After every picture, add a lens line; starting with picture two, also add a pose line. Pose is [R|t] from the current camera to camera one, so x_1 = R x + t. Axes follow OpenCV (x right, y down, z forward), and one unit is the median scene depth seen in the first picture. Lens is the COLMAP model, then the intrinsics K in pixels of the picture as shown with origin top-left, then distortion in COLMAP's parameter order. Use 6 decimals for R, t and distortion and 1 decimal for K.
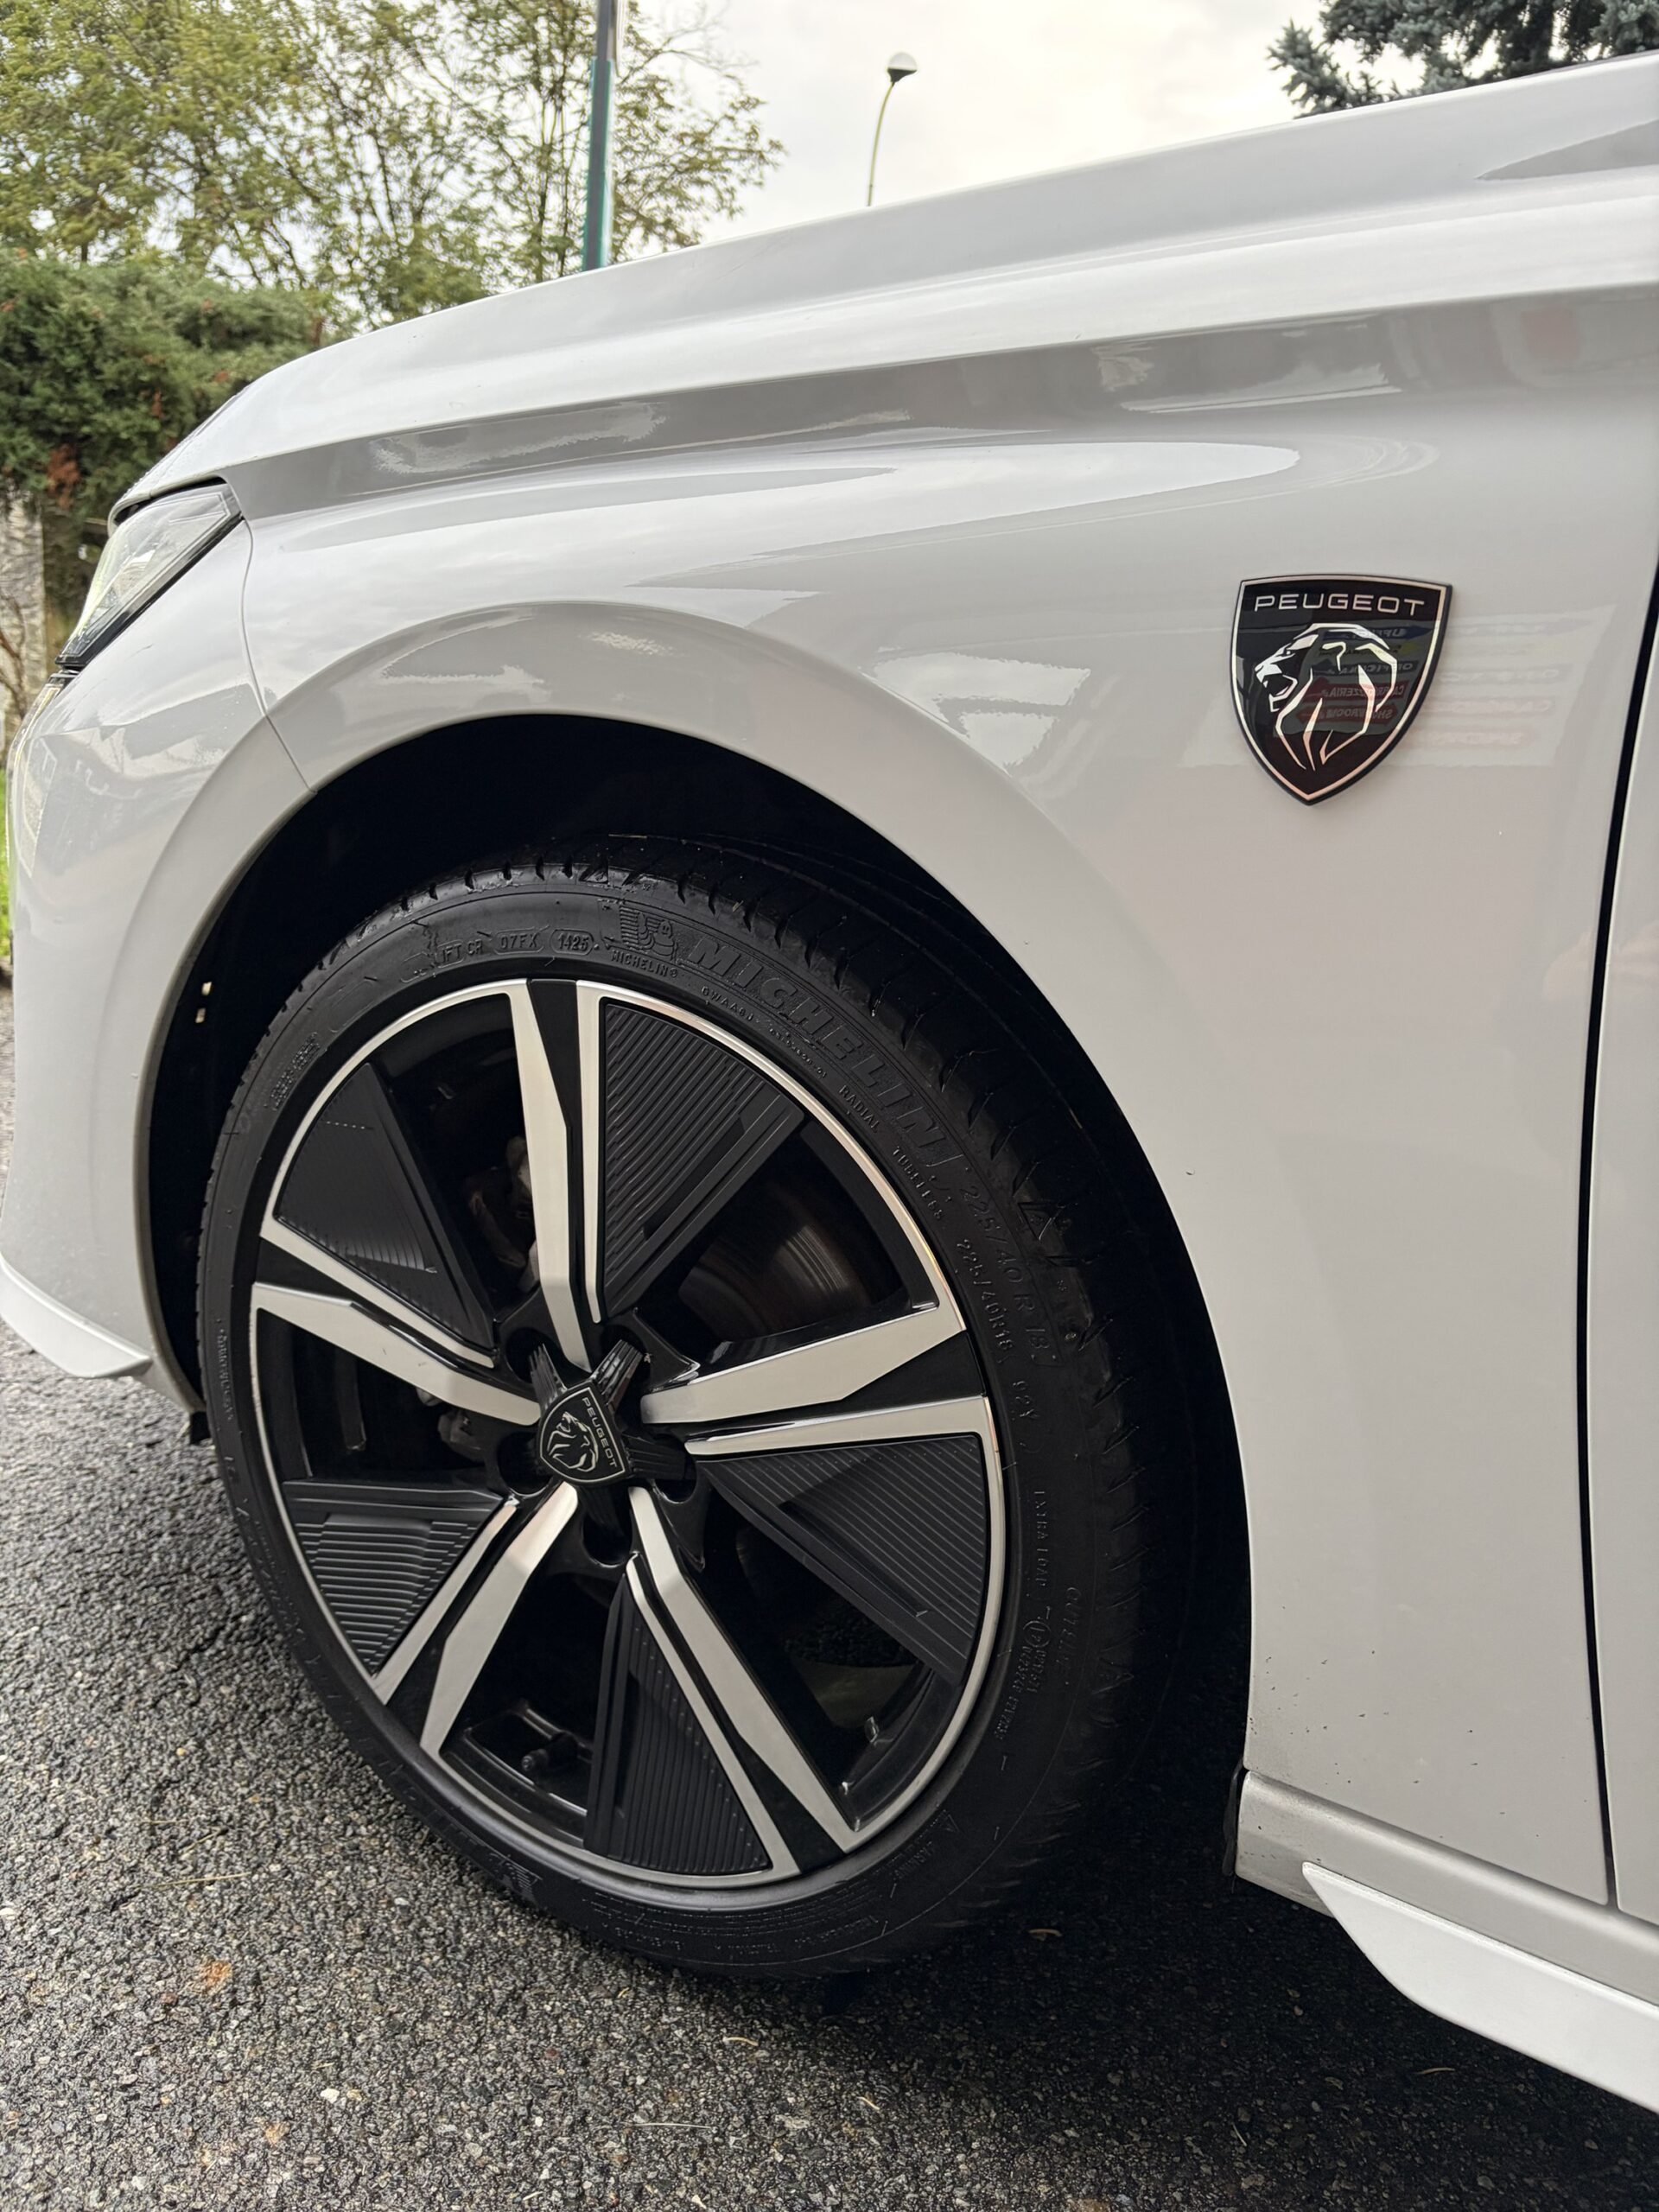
lens RADIAL K [[1697.2, 0, 830.1], [0, 1697.2, 1101.7], [0, 0, 1]] dist [0.028499, -0.048617]
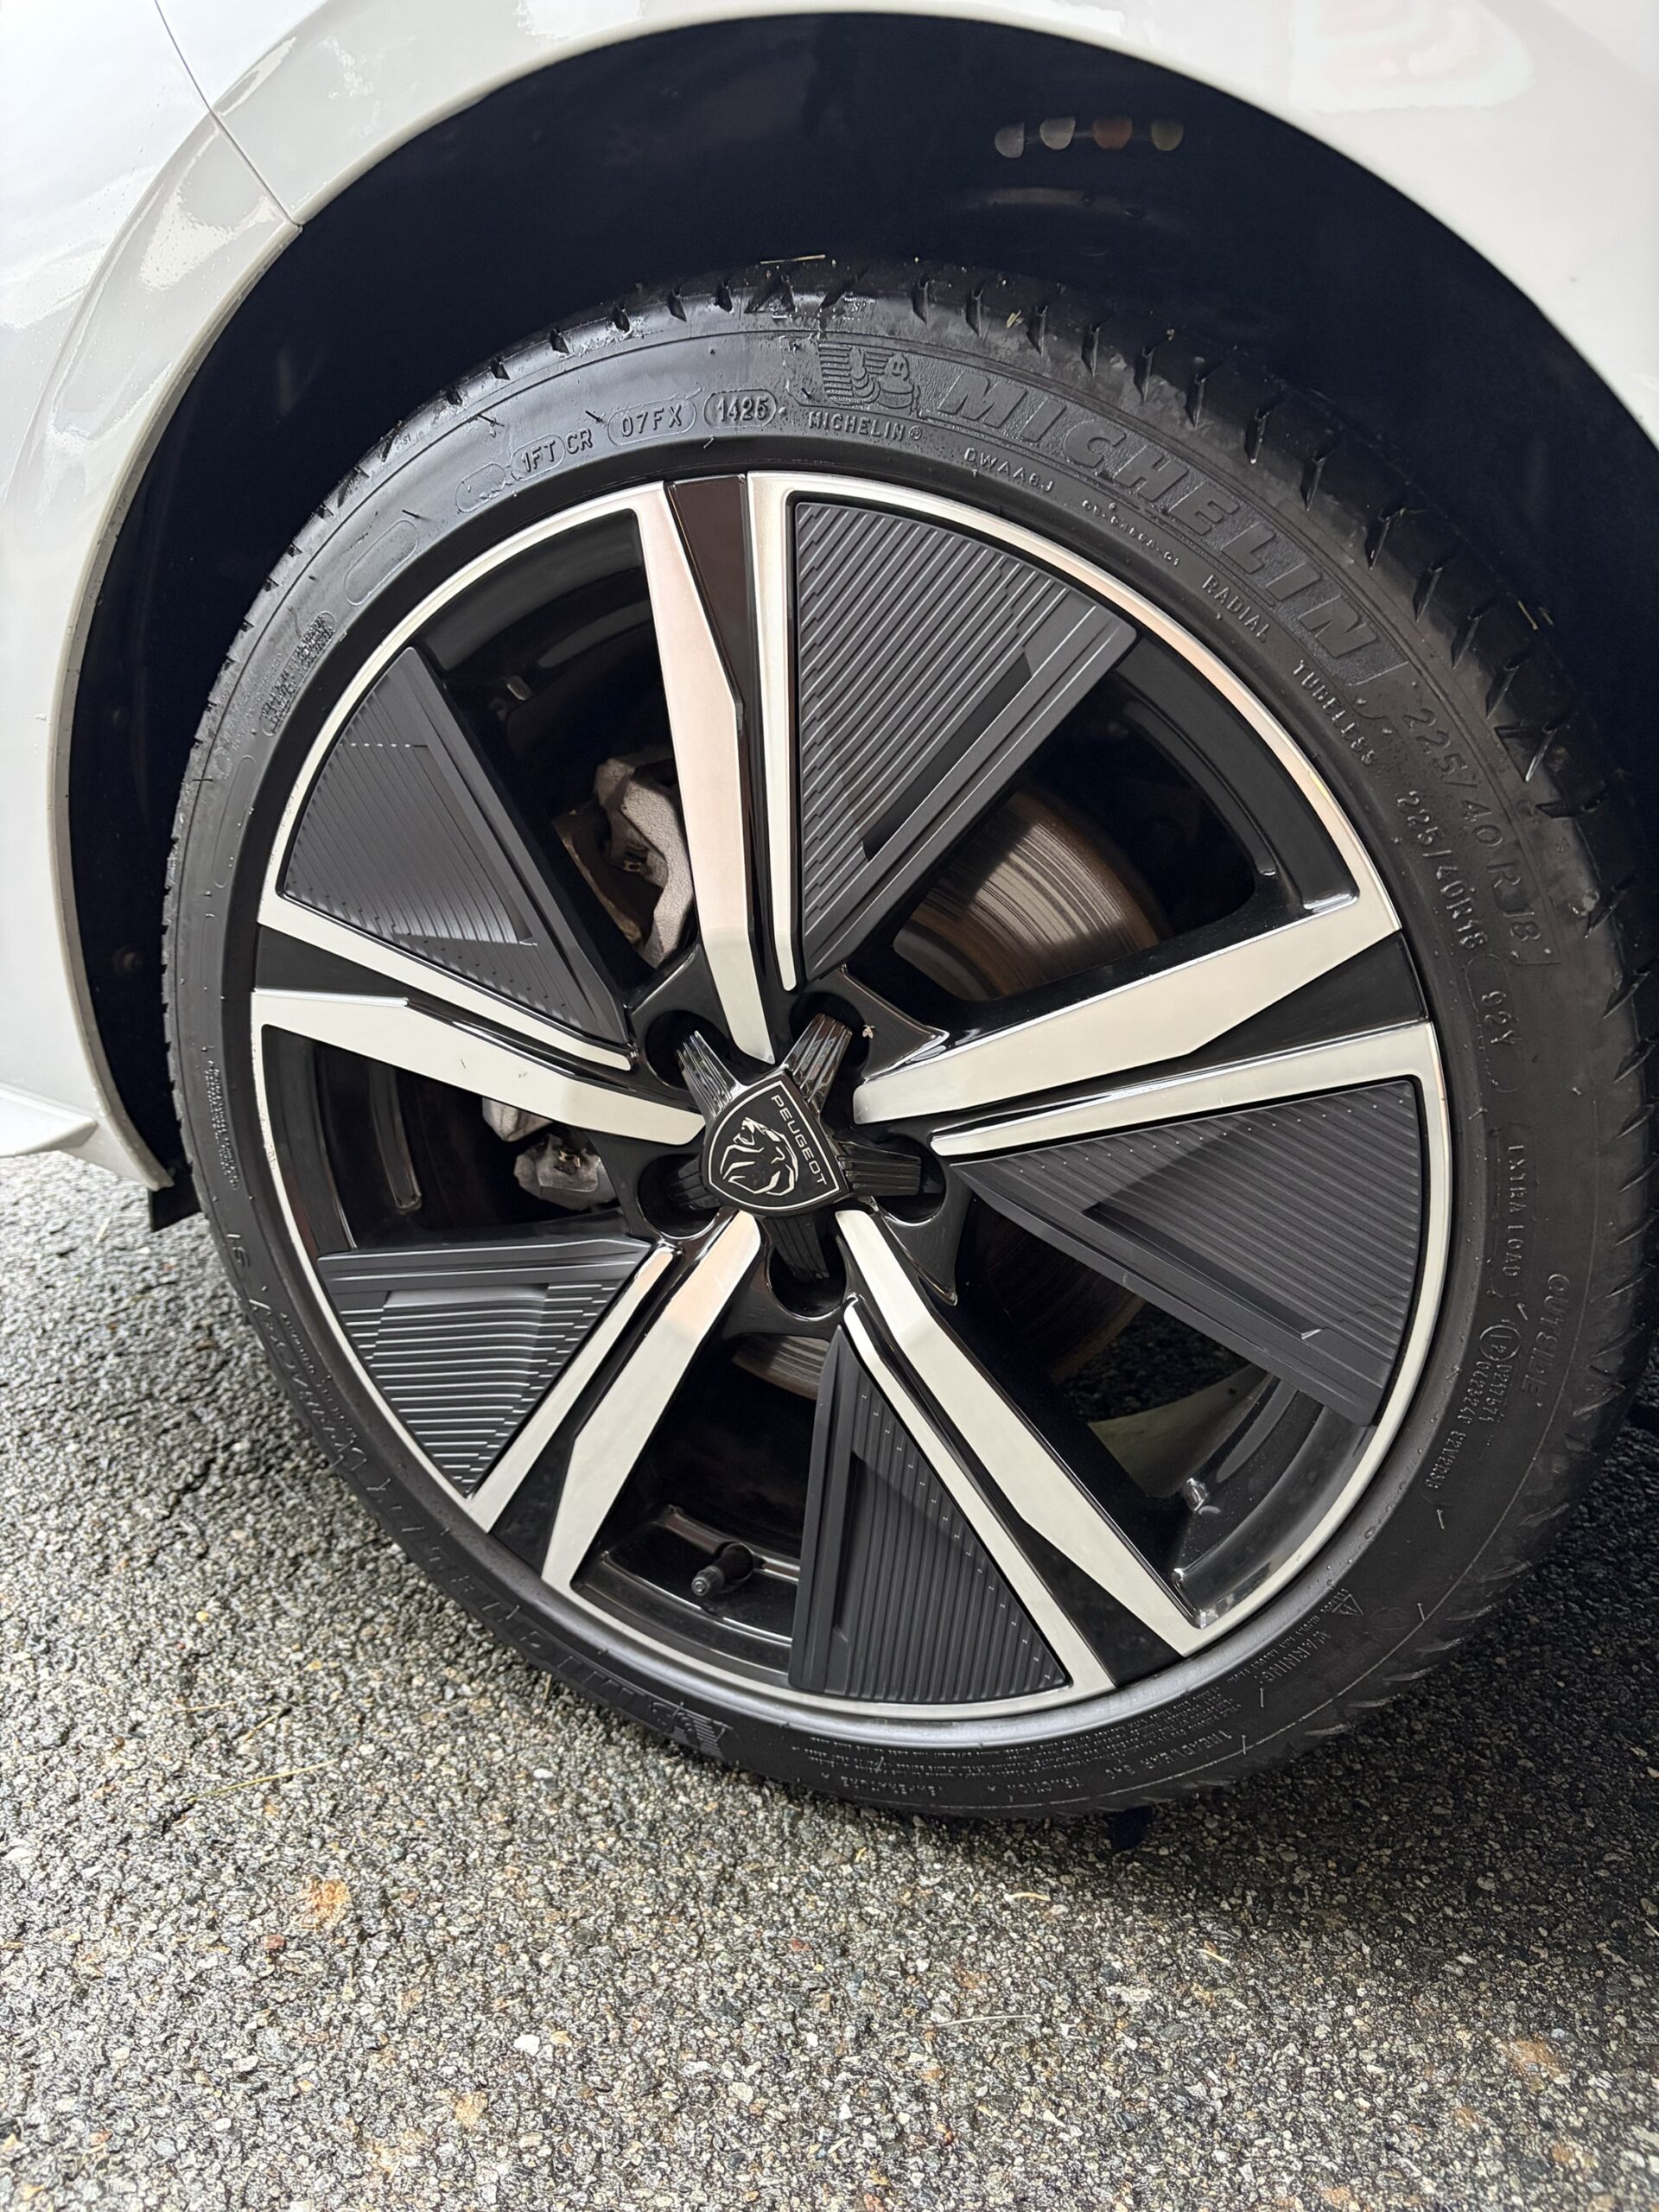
lens RADIAL K [[1697.2, 0, 826.0], [0, 1697.2, 1106.9], [0, 0, 1]] dist [0.028499, -0.048617]
pose [[0.991742, -0.075895, 0.103377, -0.194326], [0.062806, 0.990234, 0.124467, 0.089064], [-0.111814, -0.116947, 0.986824, 0.279533]]
